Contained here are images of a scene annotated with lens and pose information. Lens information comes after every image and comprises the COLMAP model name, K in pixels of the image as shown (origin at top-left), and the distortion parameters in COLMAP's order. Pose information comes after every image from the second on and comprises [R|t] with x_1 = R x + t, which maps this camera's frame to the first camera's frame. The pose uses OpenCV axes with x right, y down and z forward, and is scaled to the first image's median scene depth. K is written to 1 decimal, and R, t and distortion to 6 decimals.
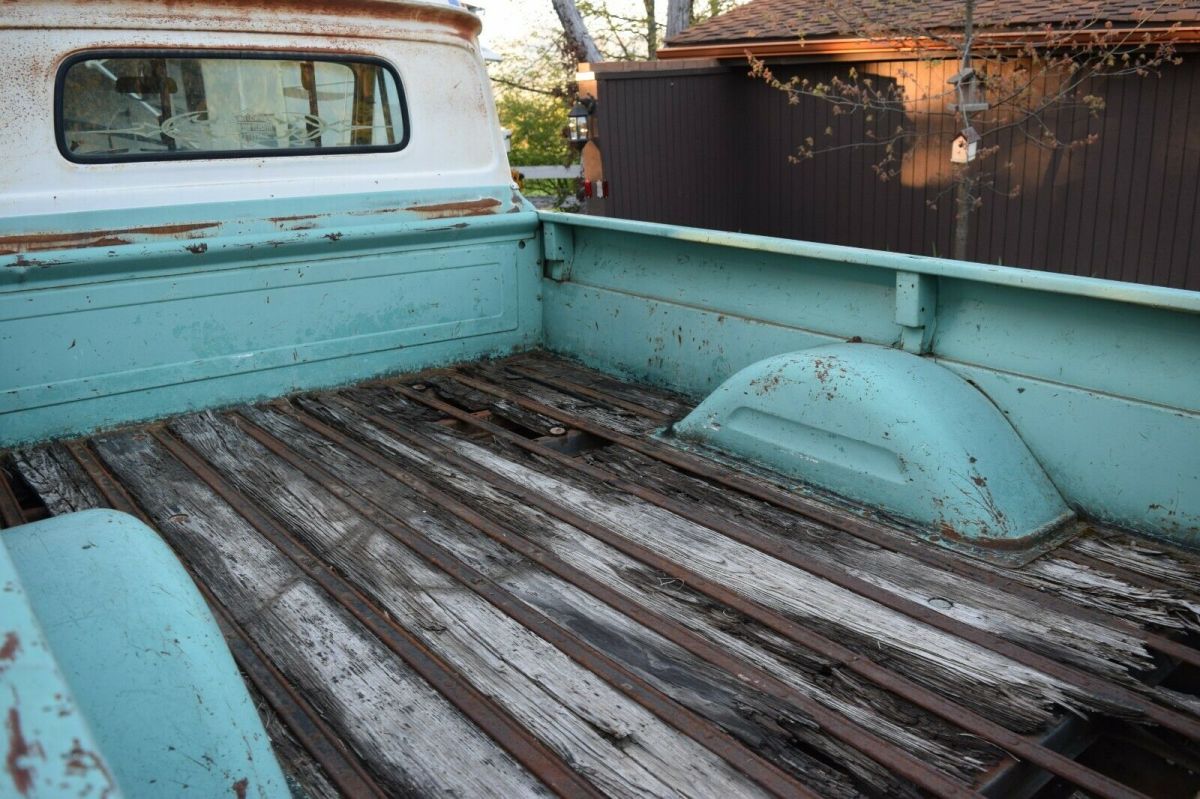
lens RADIAL K [[964.9, 0, 597.5], [0, 964.9, 394.3], [0, 0, 1]] dist [-0.092565, 0.027107]
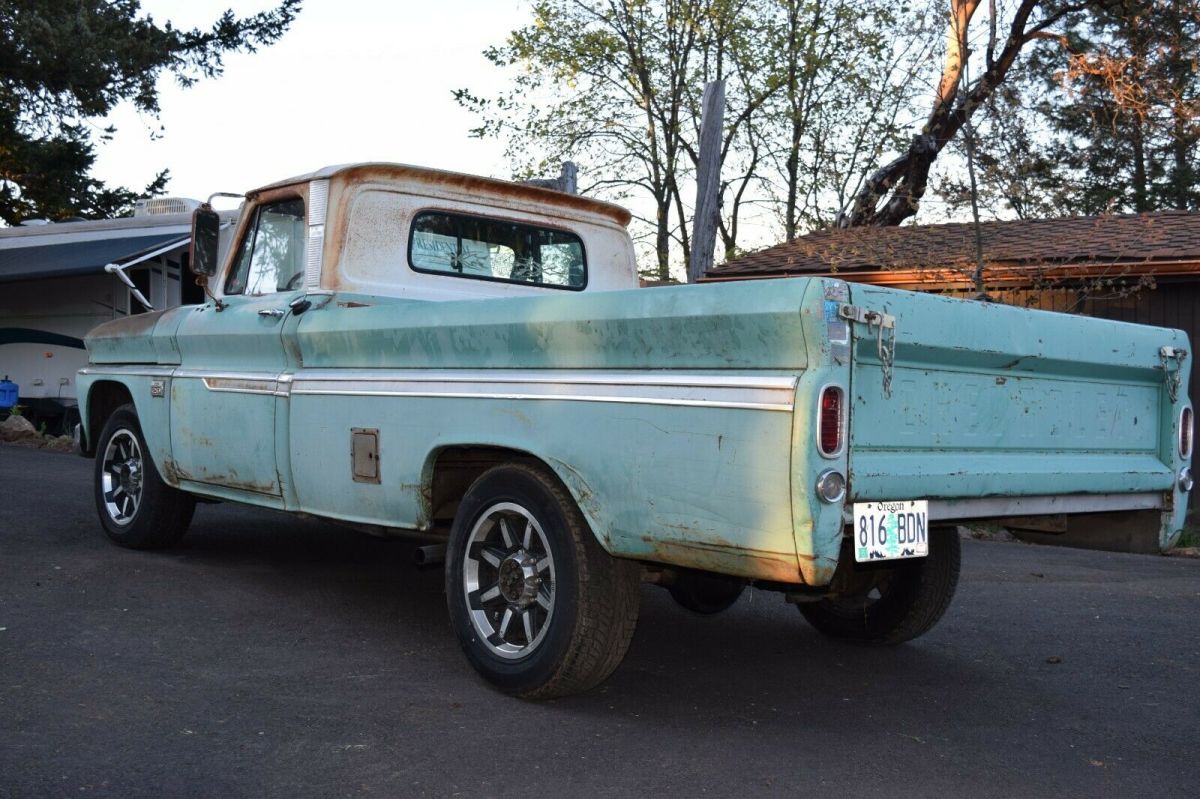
lens RADIAL K [[1301.7, 0, 603.9], [0, 1301.7, 398.8], [0, 0, 1]] dist [-0.051964, 0.000000]
pose [[0.998590, 0.042325, 0.032027, -0.270053], [-0.031452, 0.957934, -0.285260, 0.596812], [-0.042754, 0.283850, 0.957915, -1.128401]]
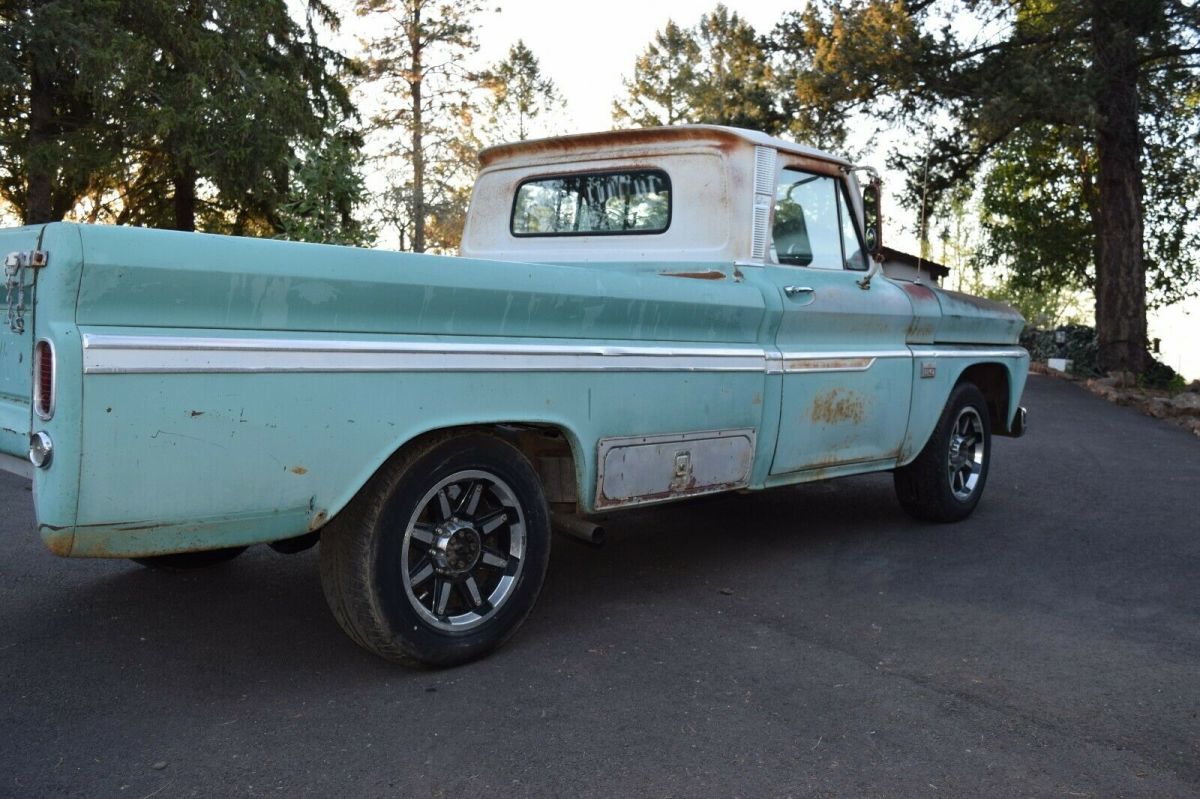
lens RADIAL K [[1117.3, 0, 599.0], [0, 1117.3, 399.3], [0, 0, 1]] dist [-0.012202, 0.000000]
pose [[0.142738, 0.079713, -0.986545, 1.628907], [-0.315516, 0.948414, 0.030982, -0.057280], [0.938123, 0.306848, 0.160526, 0.854888]]
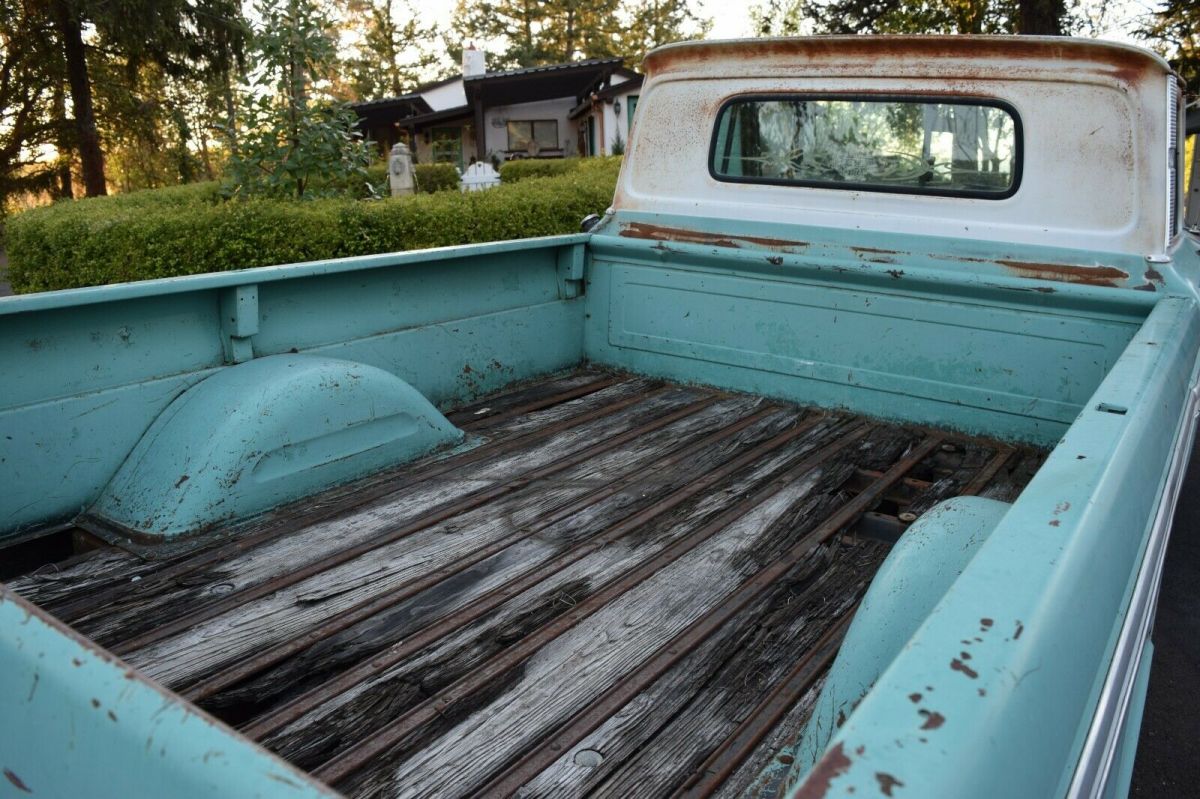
lens RADIAL K [[964.9, 0, 608.0], [0, 964.9, 394.3], [0, 0, 1]] dist [-0.092565, 0.027107]
pose [[0.295884, 0.253727, -0.920910, 0.673154], [-0.293290, 0.941641, 0.165206, -0.135639], [0.909084, 0.221212, 0.353032, 0.431940]]
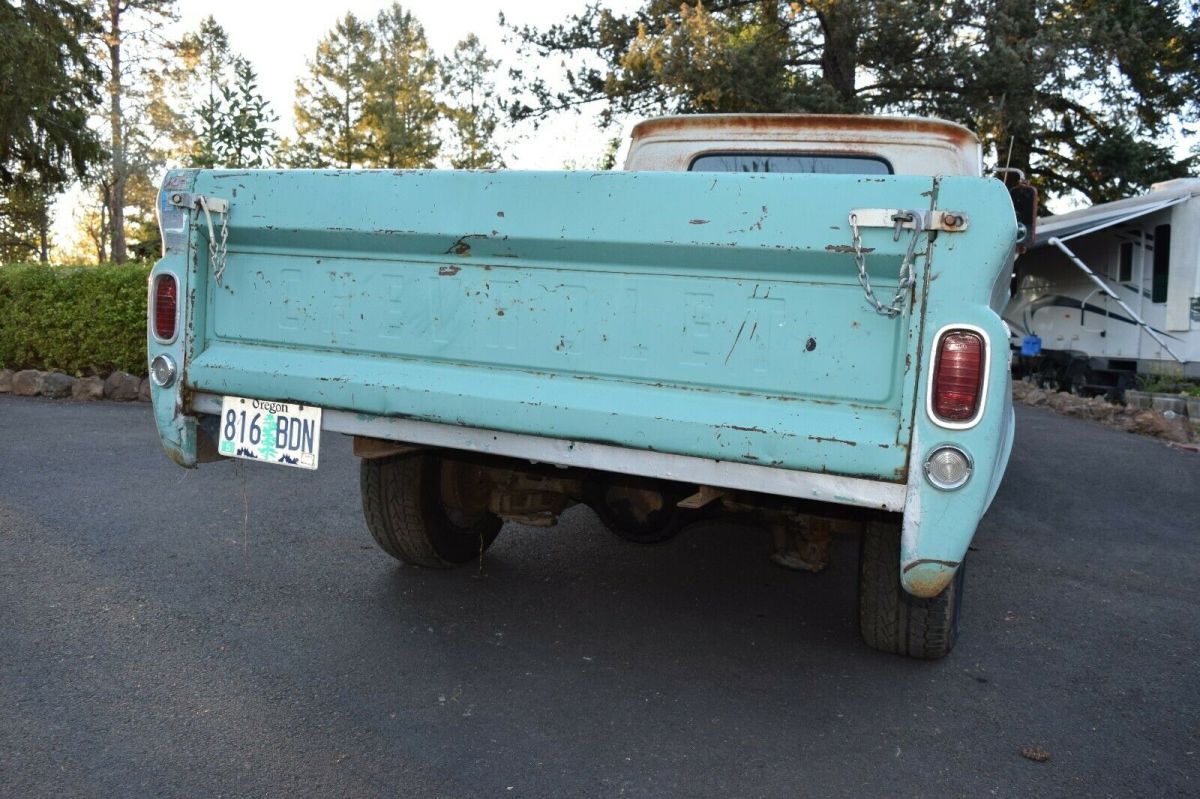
lens RADIAL K [[964.9, 0, 601.4], [0, 964.9, 396.8], [0, 0, 1]] dist [-0.092565, 0.027107]
pose [[0.473599, 0.122699, -0.872152, 1.051225], [-0.312913, 0.949084, -0.036397, 0.228562], [0.823280, 0.290145, 0.487880, 0.013636]]
